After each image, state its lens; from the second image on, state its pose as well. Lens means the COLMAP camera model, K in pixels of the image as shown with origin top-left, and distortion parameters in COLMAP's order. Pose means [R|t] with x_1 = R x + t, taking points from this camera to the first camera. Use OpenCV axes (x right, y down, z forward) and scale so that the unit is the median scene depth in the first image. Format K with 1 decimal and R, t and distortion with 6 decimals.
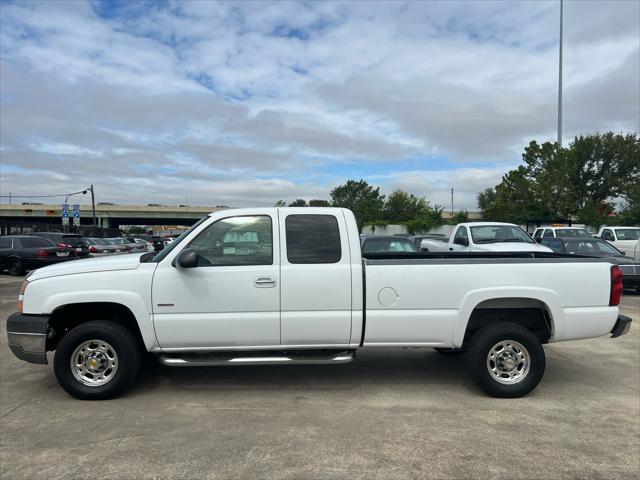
lens RADIAL K [[468.6, 0, 338.3], [0, 468.6, 238.9], [0, 0, 1]] dist [0.016751, 0.002968]
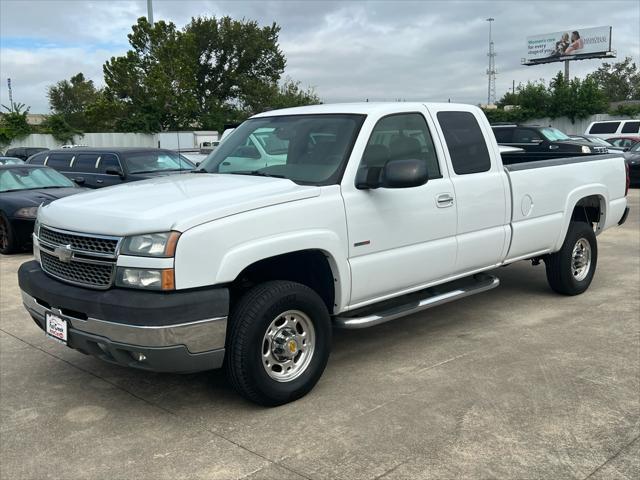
lens RADIAL K [[647.5, 0, 301.7], [0, 647.5, 238.5], [0, 0, 1]] dist [0.039730, -0.020893]
pose [[0.764267, -0.117653, 0.634077, -1.000335], [0.034911, 0.989324, 0.141491, -0.005754], [-0.643954, -0.086001, 0.760215, 0.314750]]
